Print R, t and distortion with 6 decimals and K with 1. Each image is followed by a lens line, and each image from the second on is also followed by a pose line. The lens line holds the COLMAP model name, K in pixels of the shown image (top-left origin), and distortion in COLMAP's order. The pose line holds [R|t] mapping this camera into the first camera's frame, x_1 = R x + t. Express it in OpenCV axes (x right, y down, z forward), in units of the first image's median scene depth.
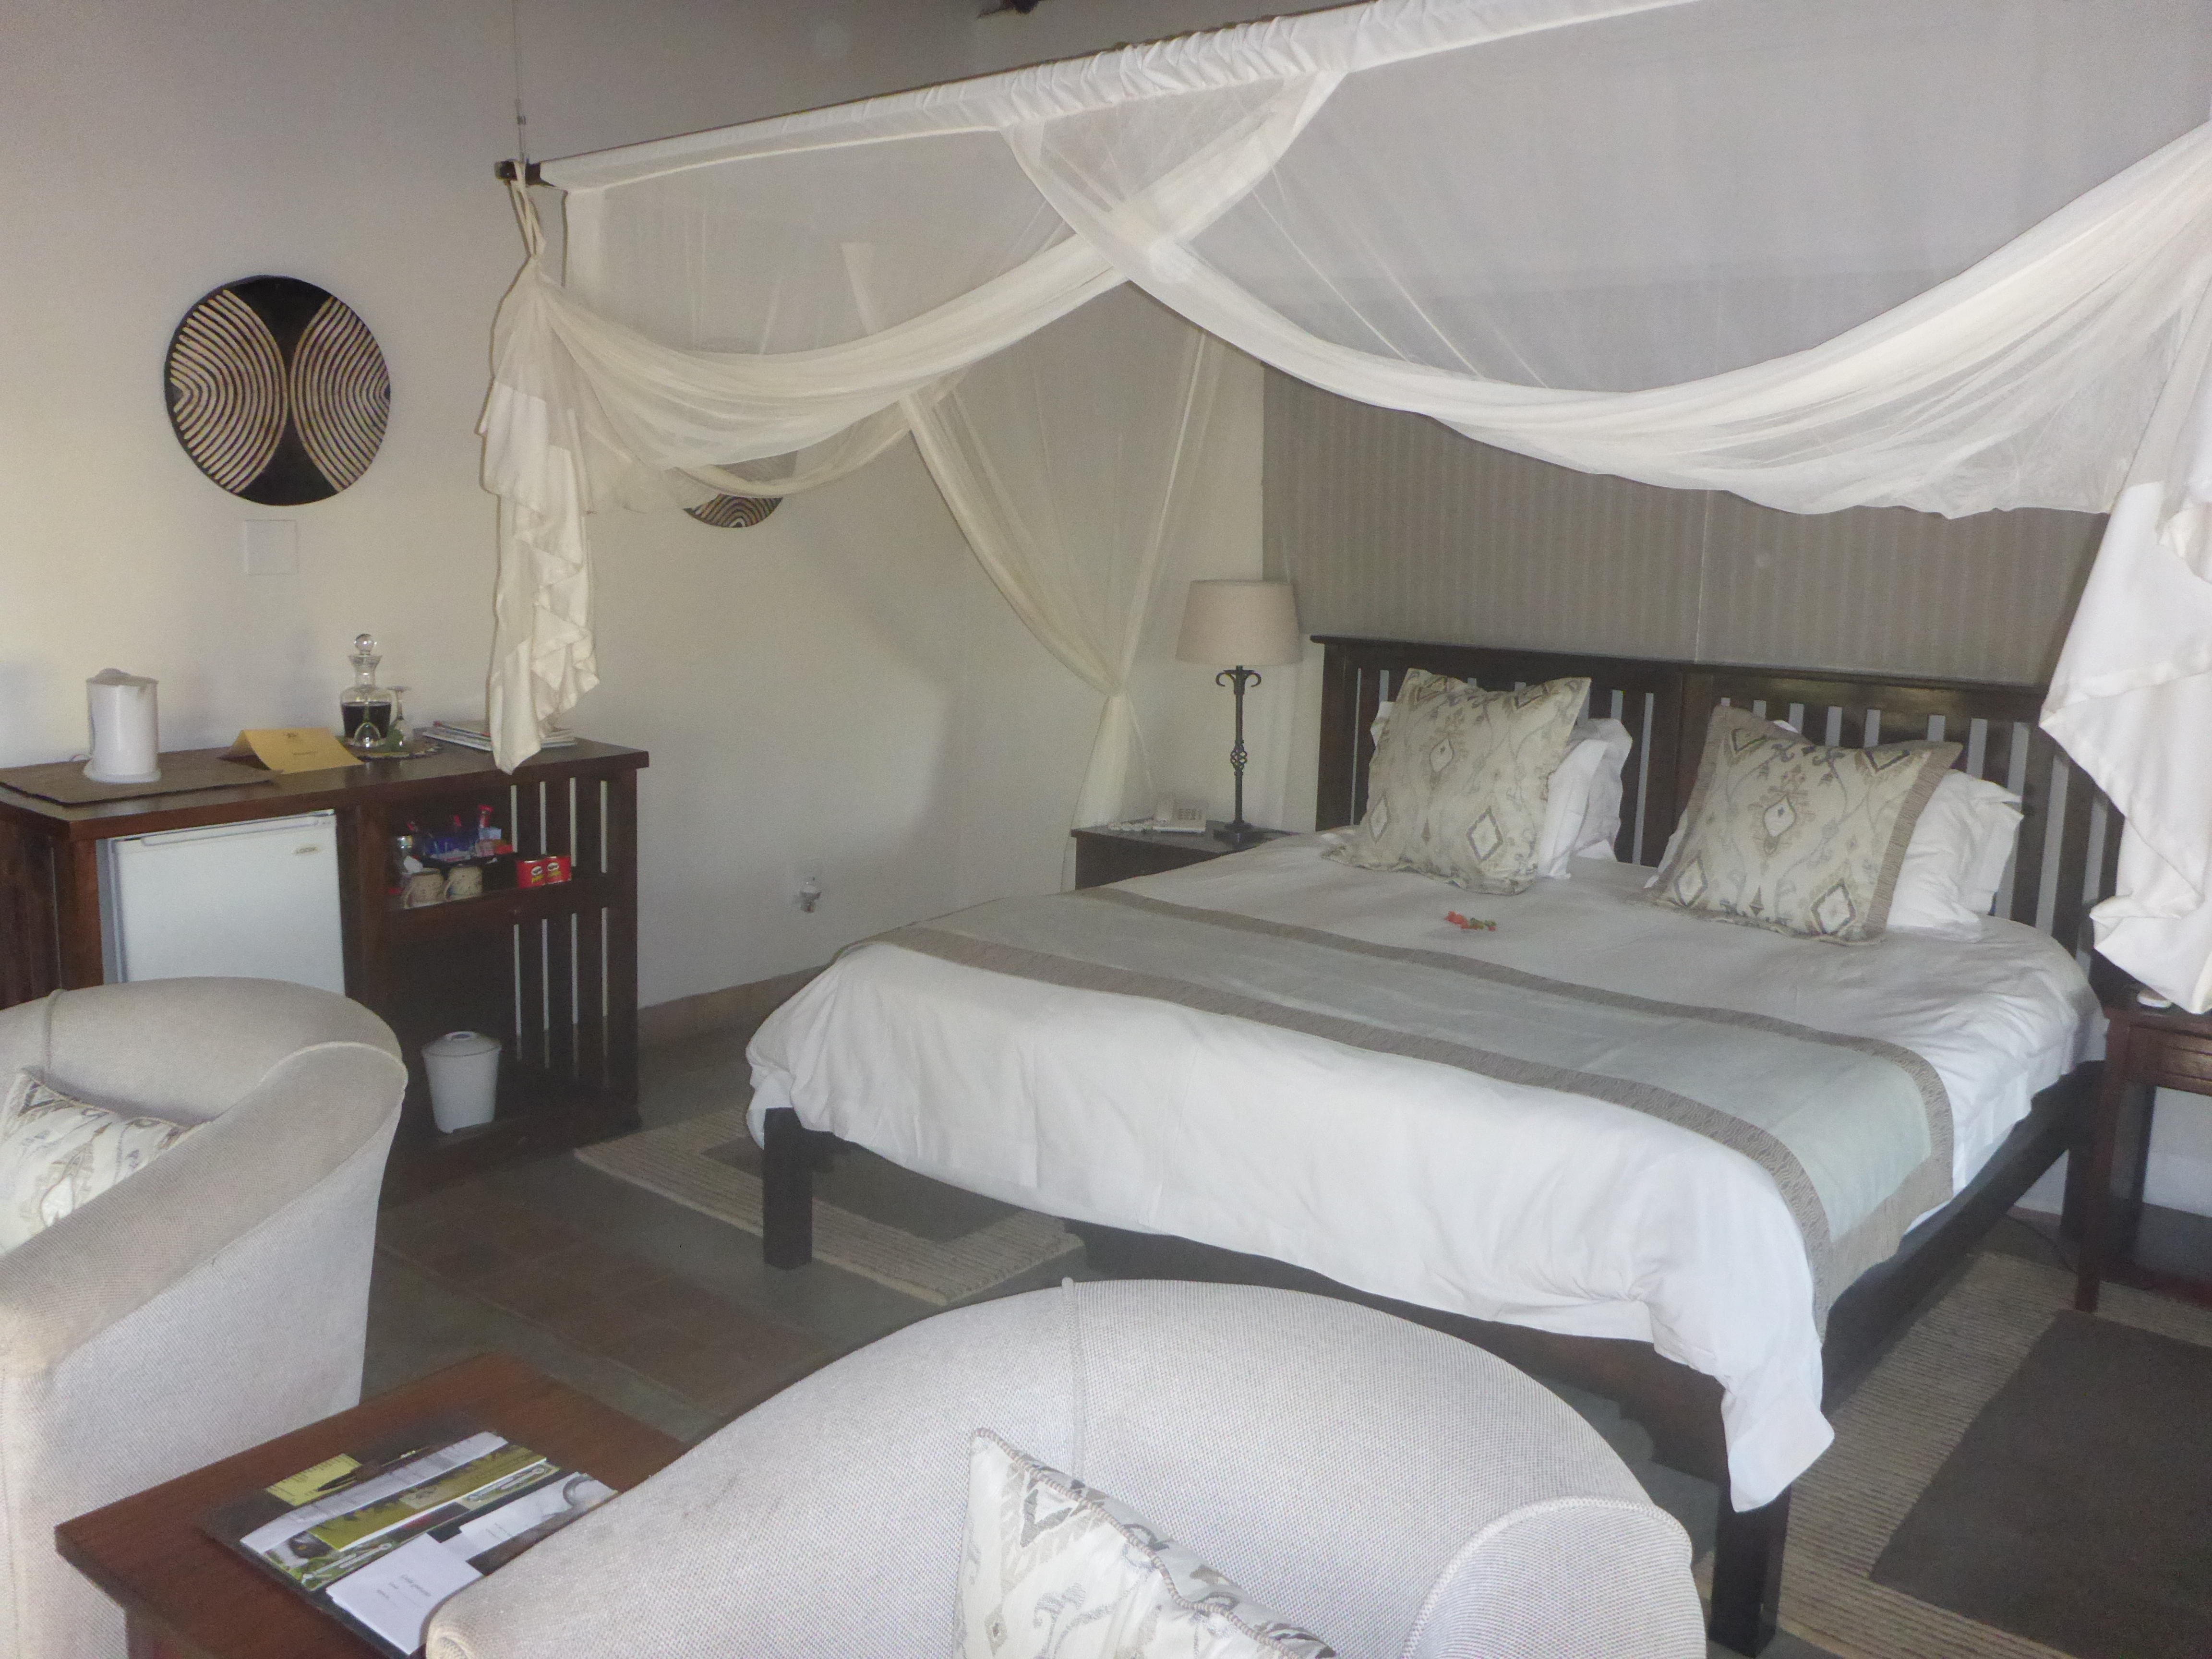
lens RADIAL K [[1853.7, 0, 1101.3], [0, 1853.7, 773.8], [0, 0, 1]] dist [-0.010400, 0.007345]
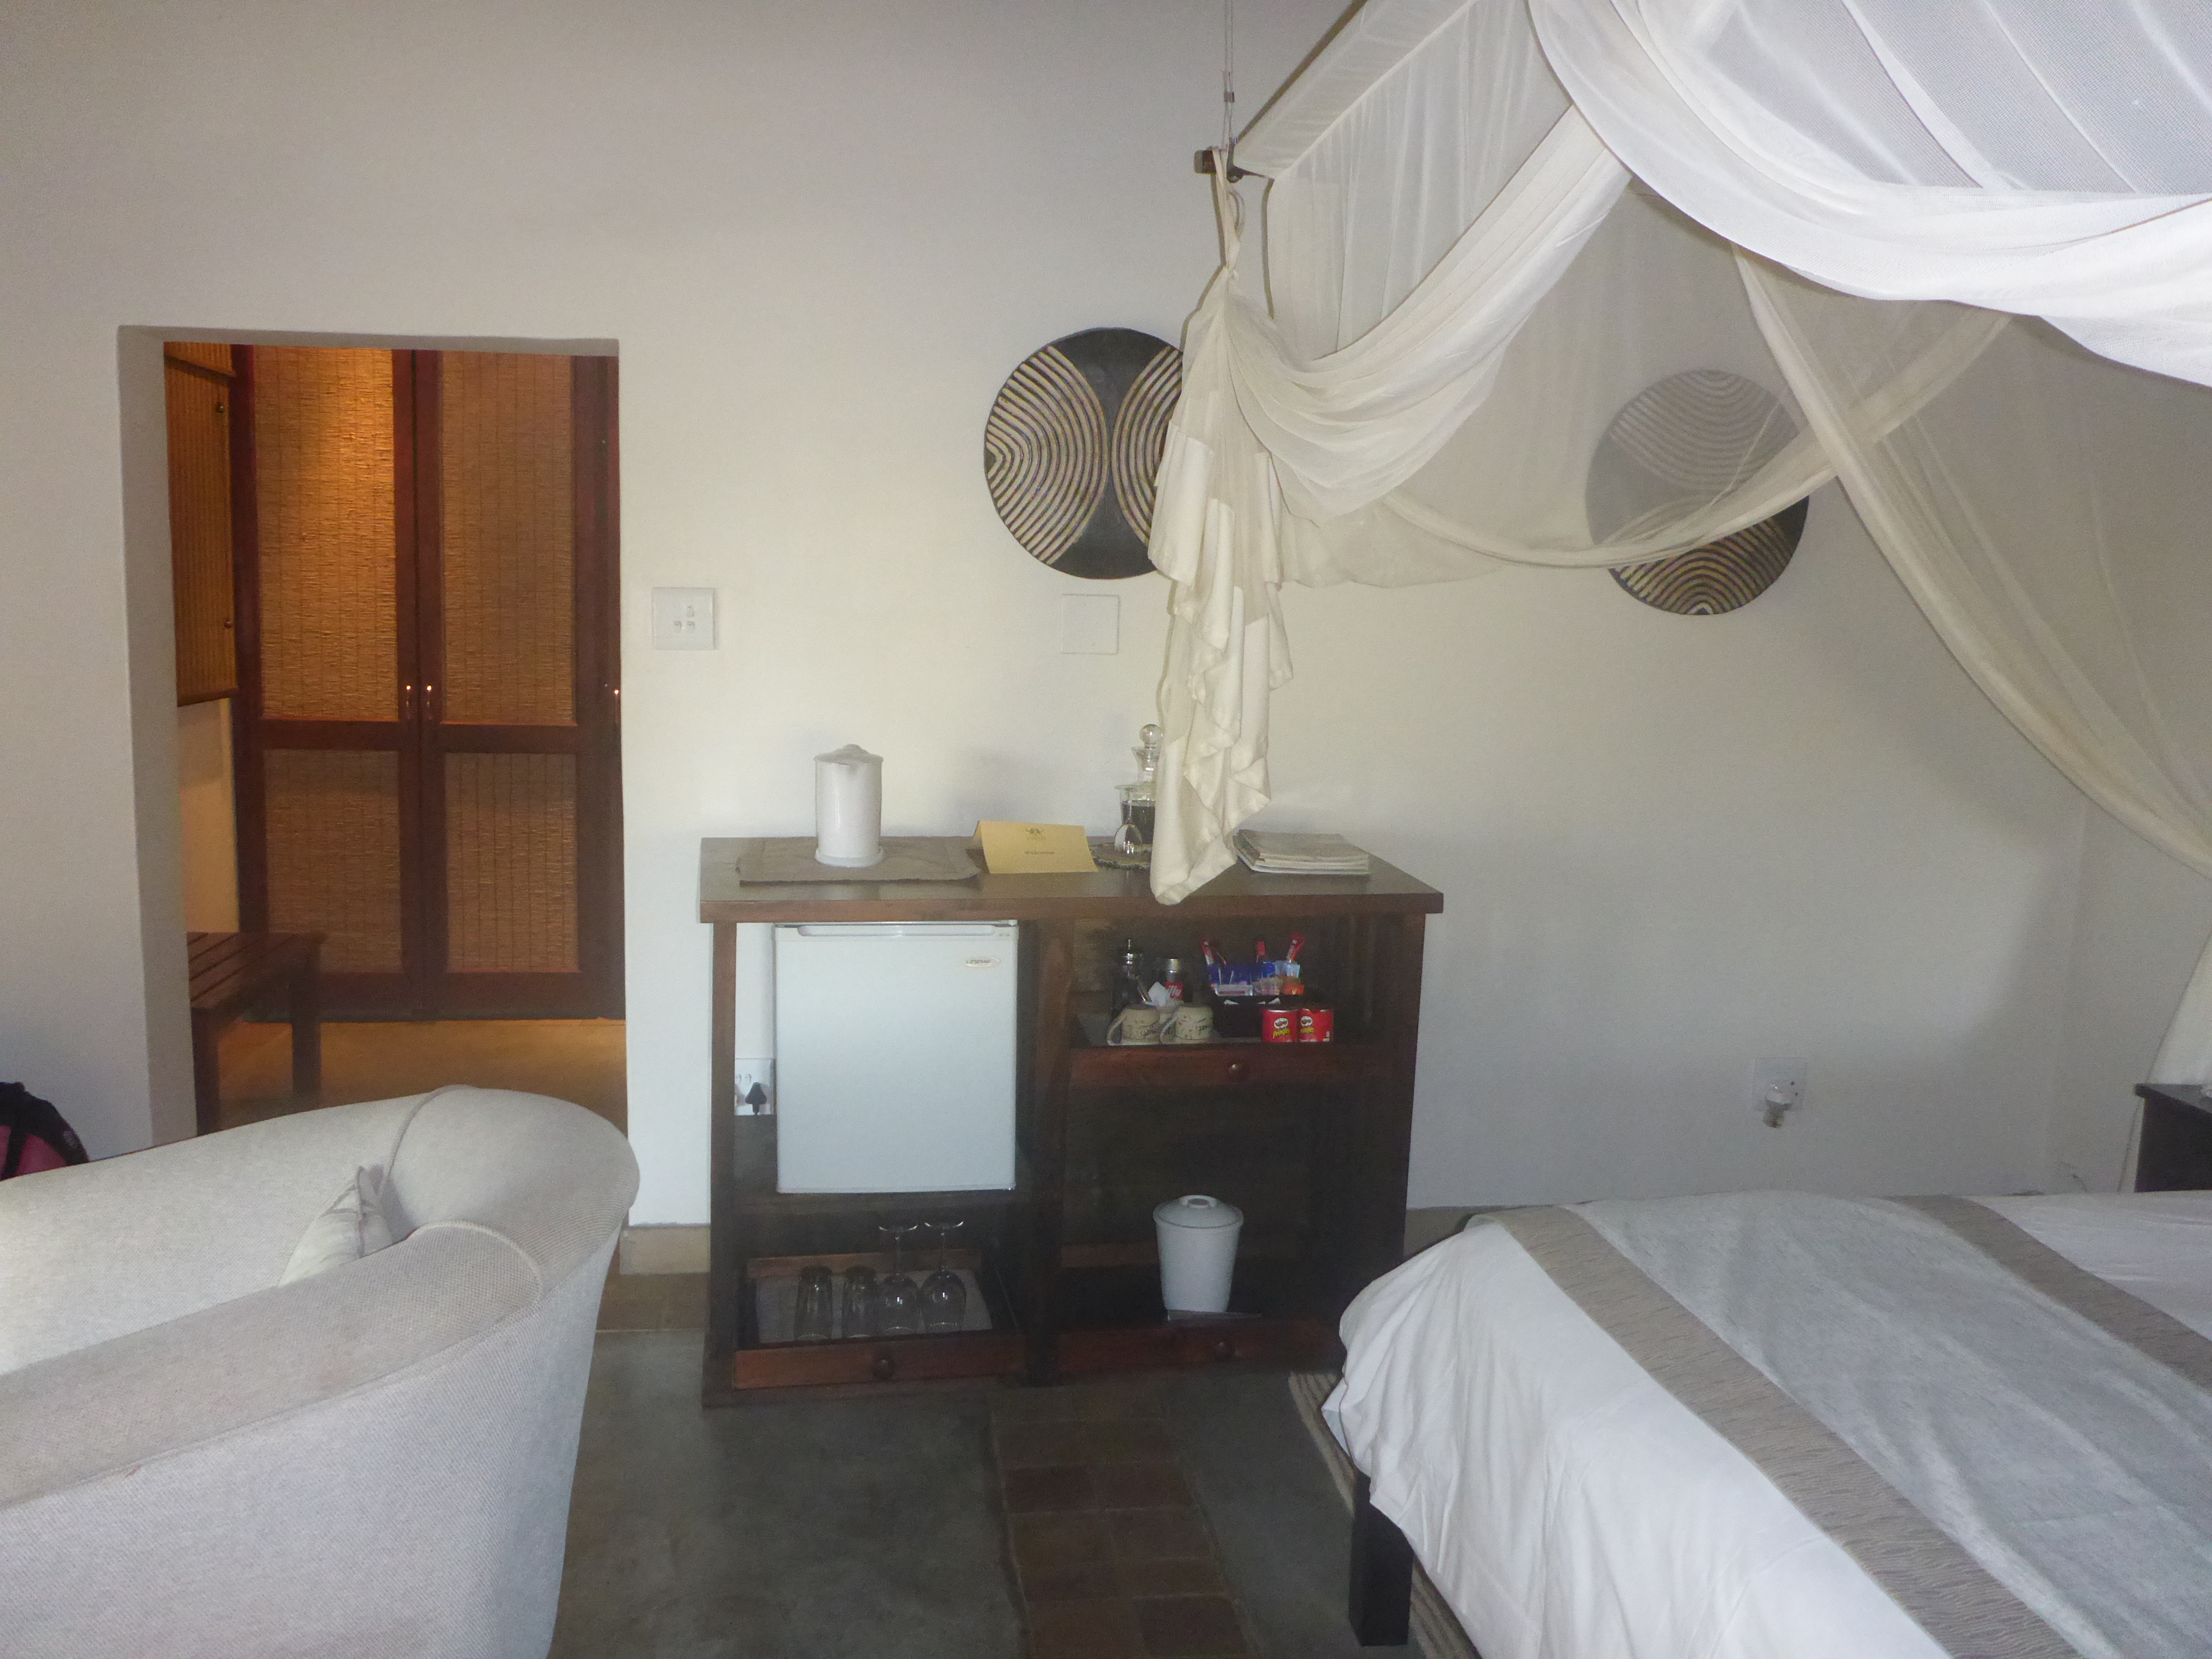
lens RADIAL K [[1853.7, 0, 1101.3], [0, 1853.7, 773.8], [0, 0, 1]] dist [-0.010400, 0.007345]
pose [[0.738324, 0.070854, -0.670714, 0.180639], [-0.106615, 0.994224, -0.012332, -0.039406], [0.665966, 0.080613, 0.741614, 0.340240]]
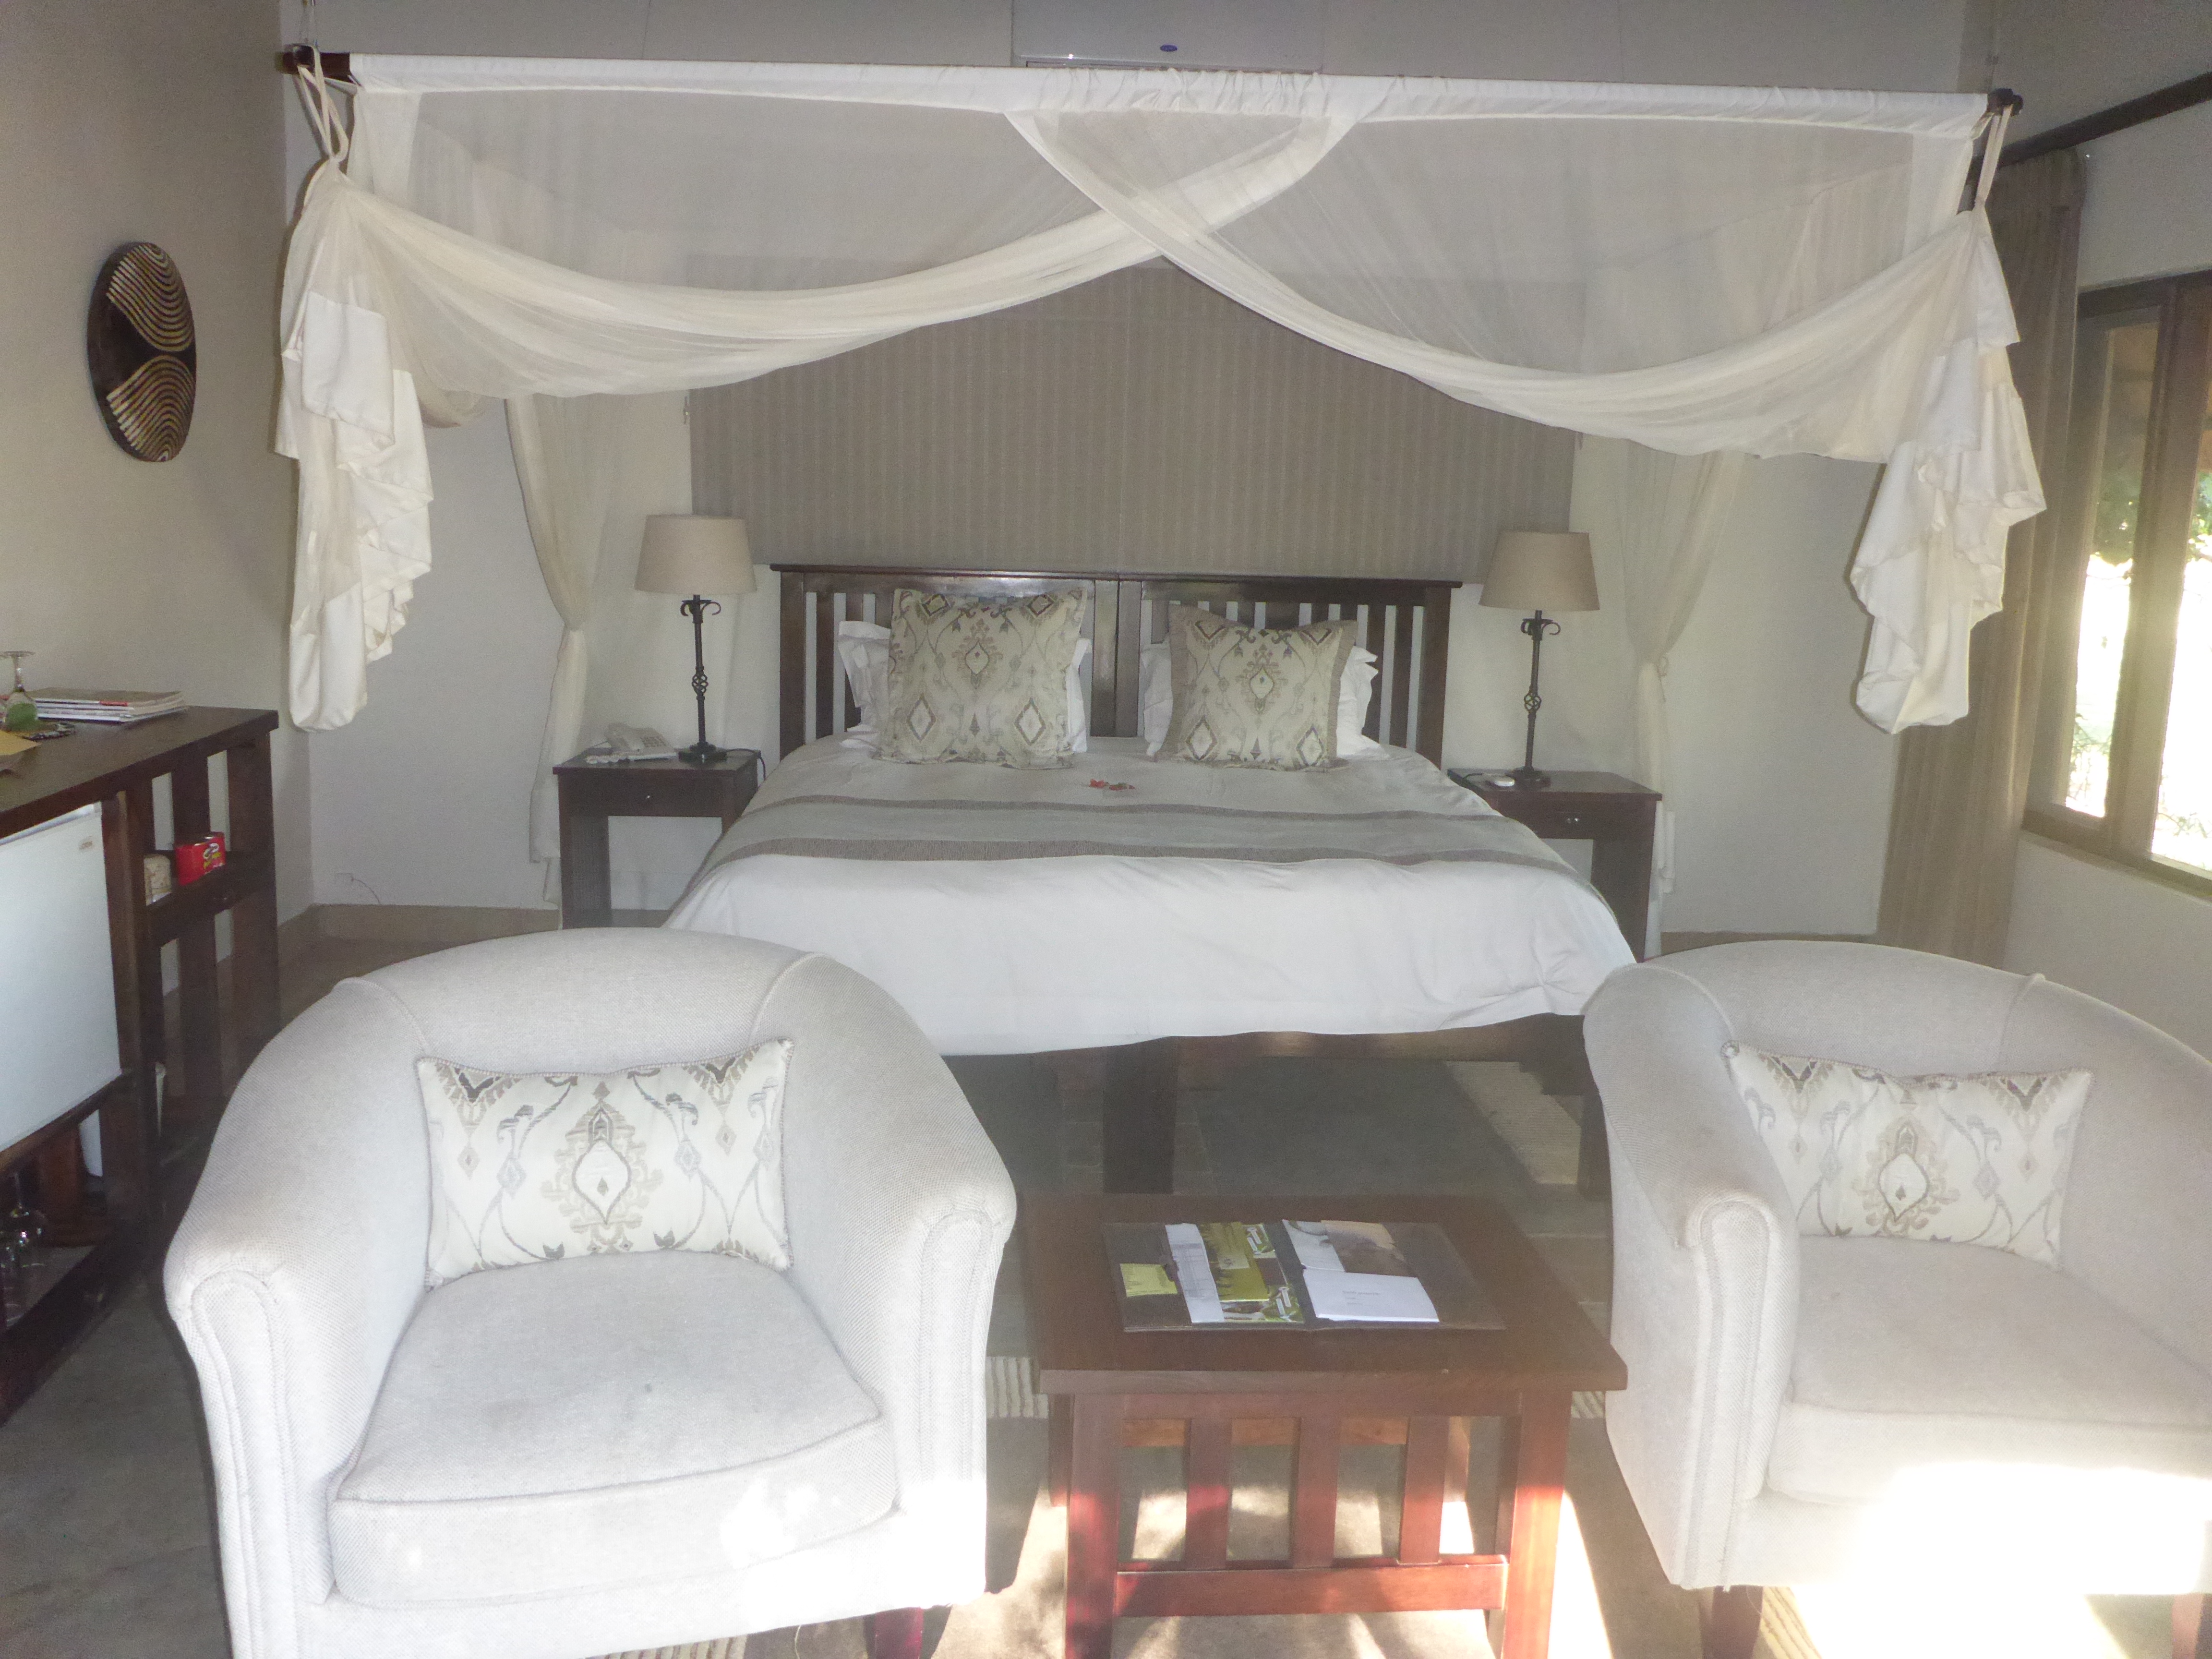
lens RADIAL K [[1853.7, 0, 1101.3], [0, 1853.7, 773.8], [0, 0, 1]] dist [-0.010400, 0.007345]
pose [[0.754289, -0.103782, 0.648288, -0.557011], [0.084156, 0.994565, 0.061300, -0.003423], [-0.651127, 0.008319, 0.758924, 0.063964]]
